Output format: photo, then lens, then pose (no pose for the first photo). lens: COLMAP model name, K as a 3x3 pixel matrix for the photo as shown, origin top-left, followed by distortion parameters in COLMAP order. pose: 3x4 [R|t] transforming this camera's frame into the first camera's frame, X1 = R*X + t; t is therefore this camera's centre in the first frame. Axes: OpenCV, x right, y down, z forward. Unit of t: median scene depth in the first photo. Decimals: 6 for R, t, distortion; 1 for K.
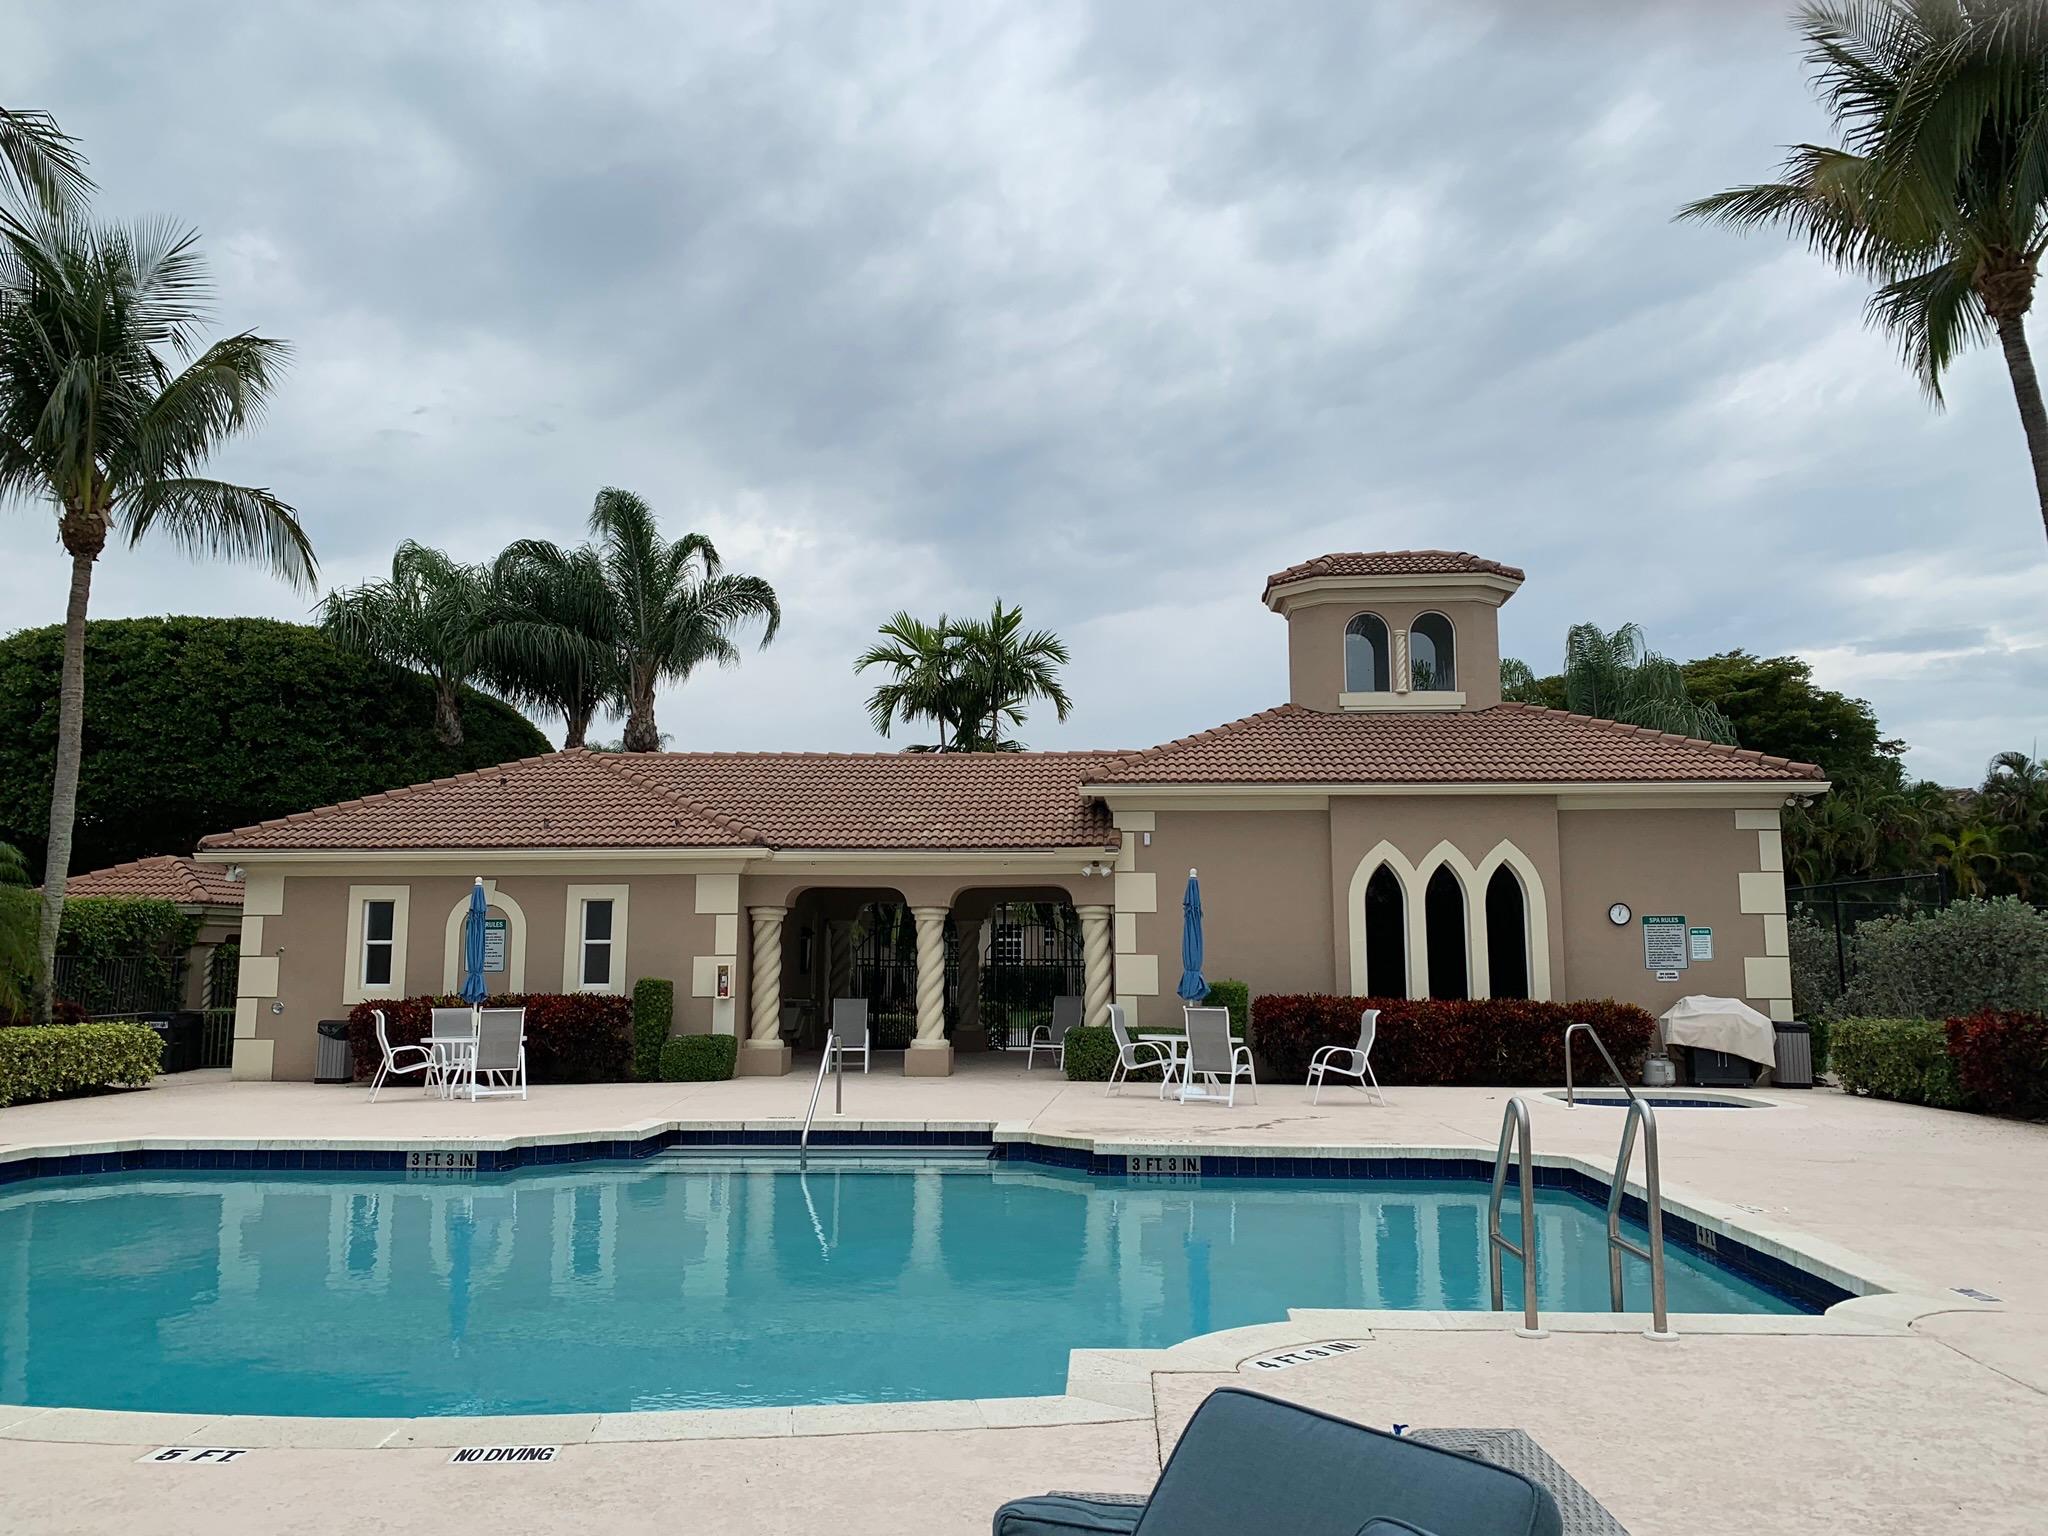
lens RADIAL K [[1539.1, 0, 1024.2], [0, 1539.1, 749.9], [0, 0, 1]] dist [0.014572, -0.013346]
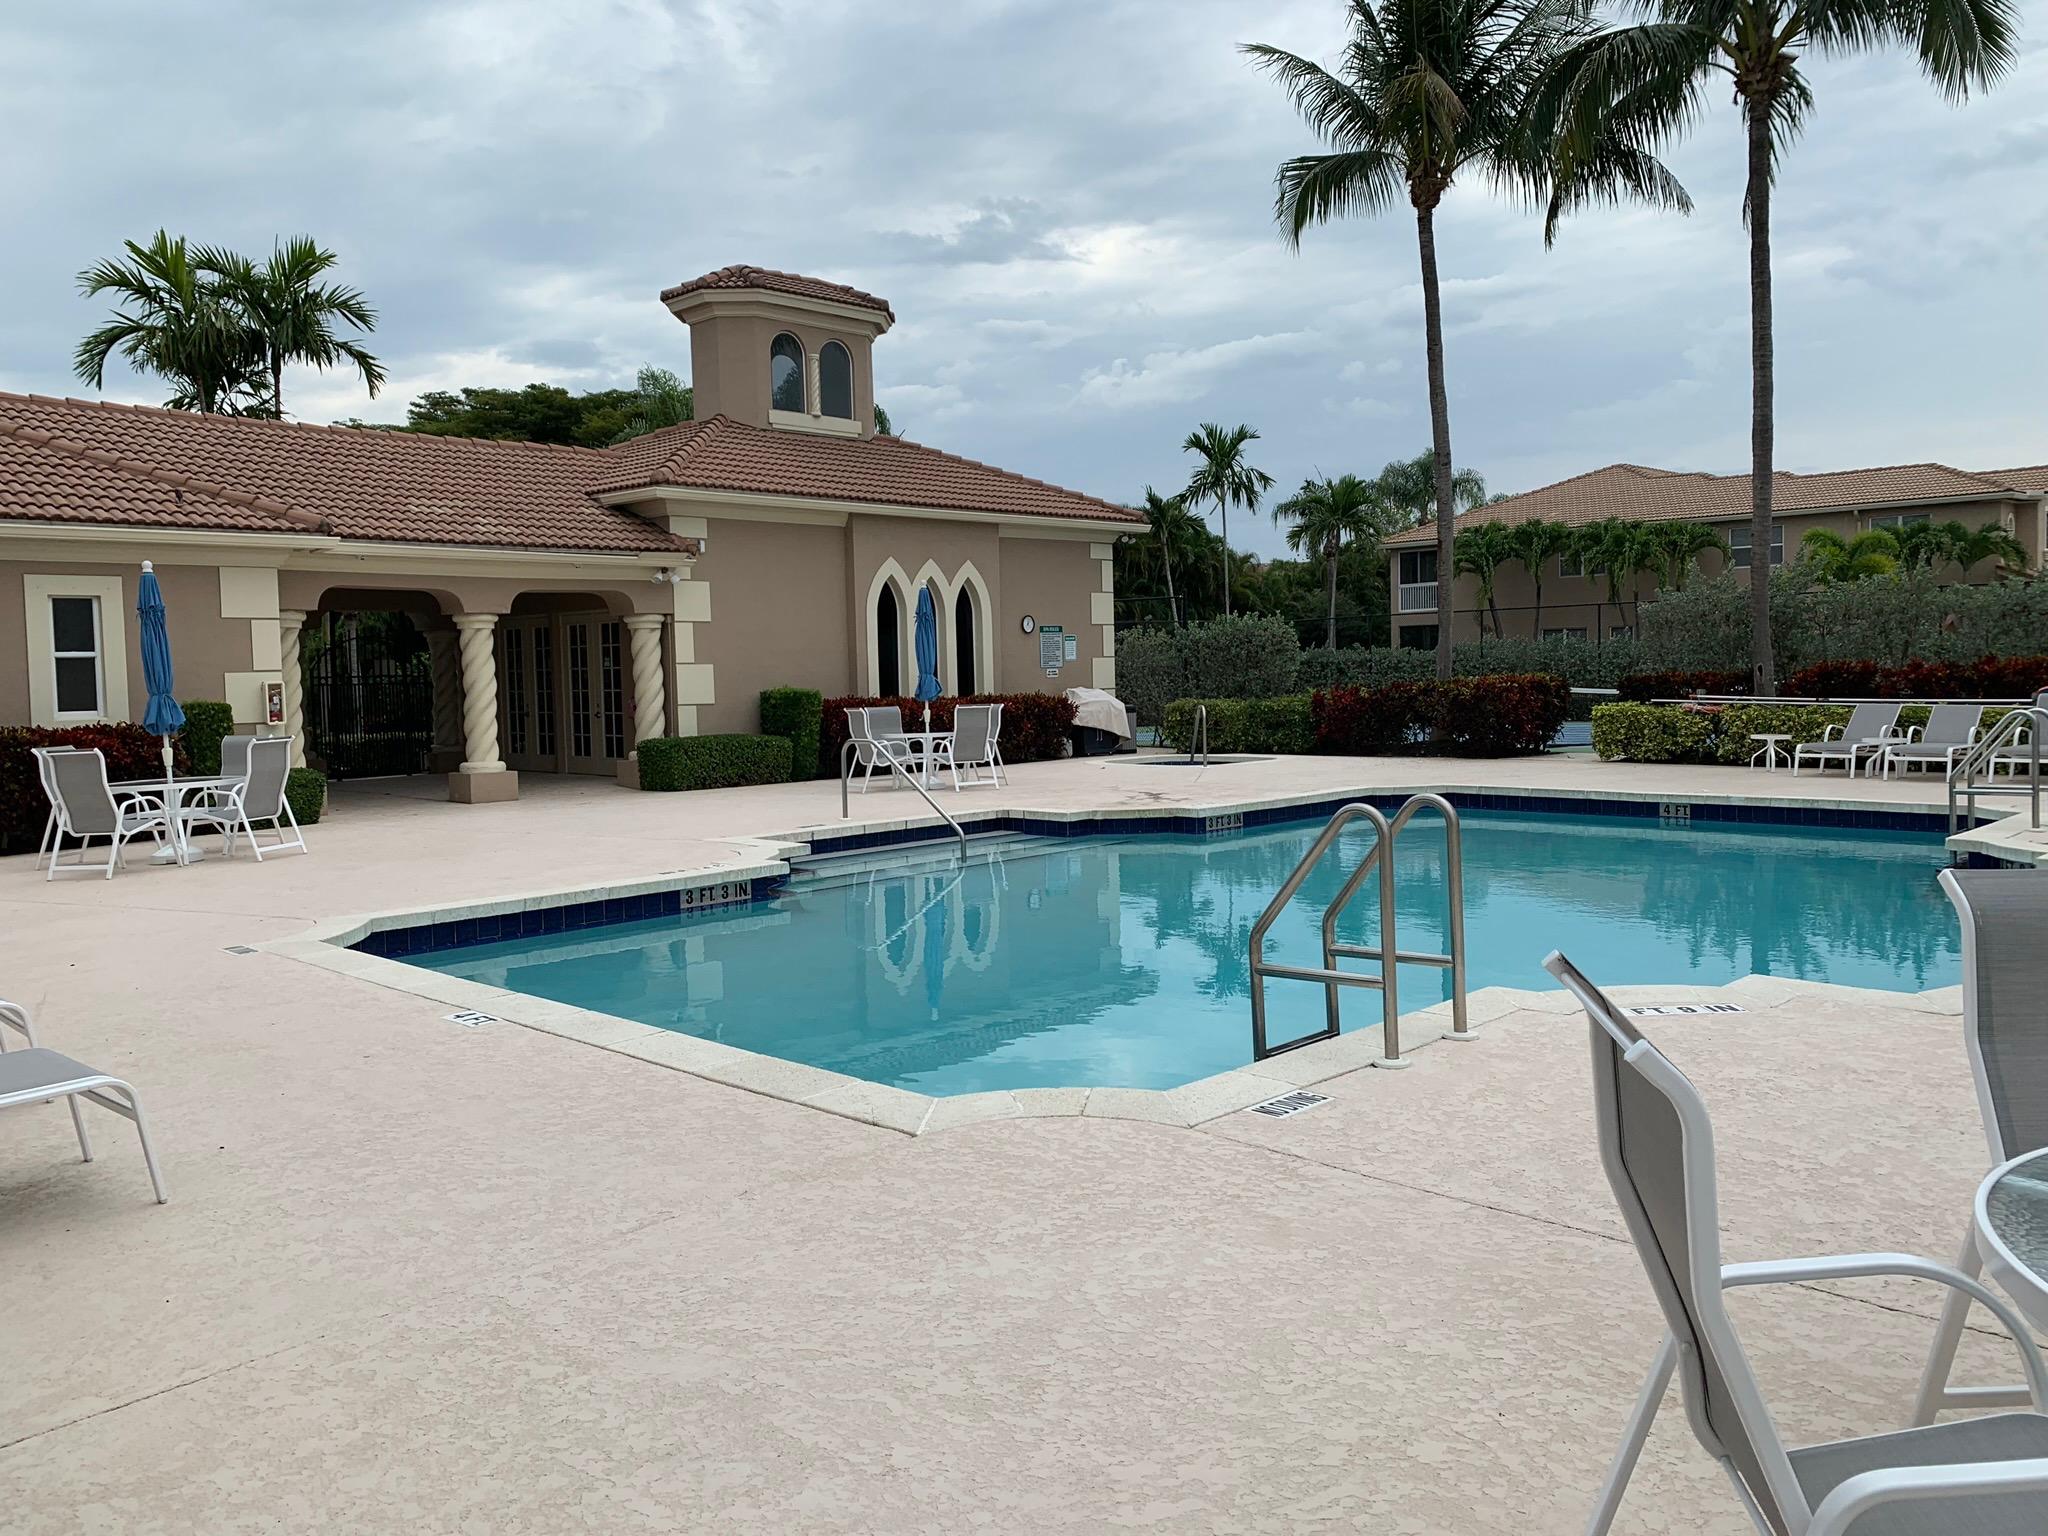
lens RADIAL K [[1539.1, 0, 1021.3], [0, 1539.1, 777.3], [0, 0, 1]] dist [0.014572, -0.013346]
pose [[0.663573, -0.068850, 0.744937, -0.534168], [-0.082642, 0.982916, 0.164460, 0.024283], [-0.743533, -0.170694, 0.646546, 0.183952]]
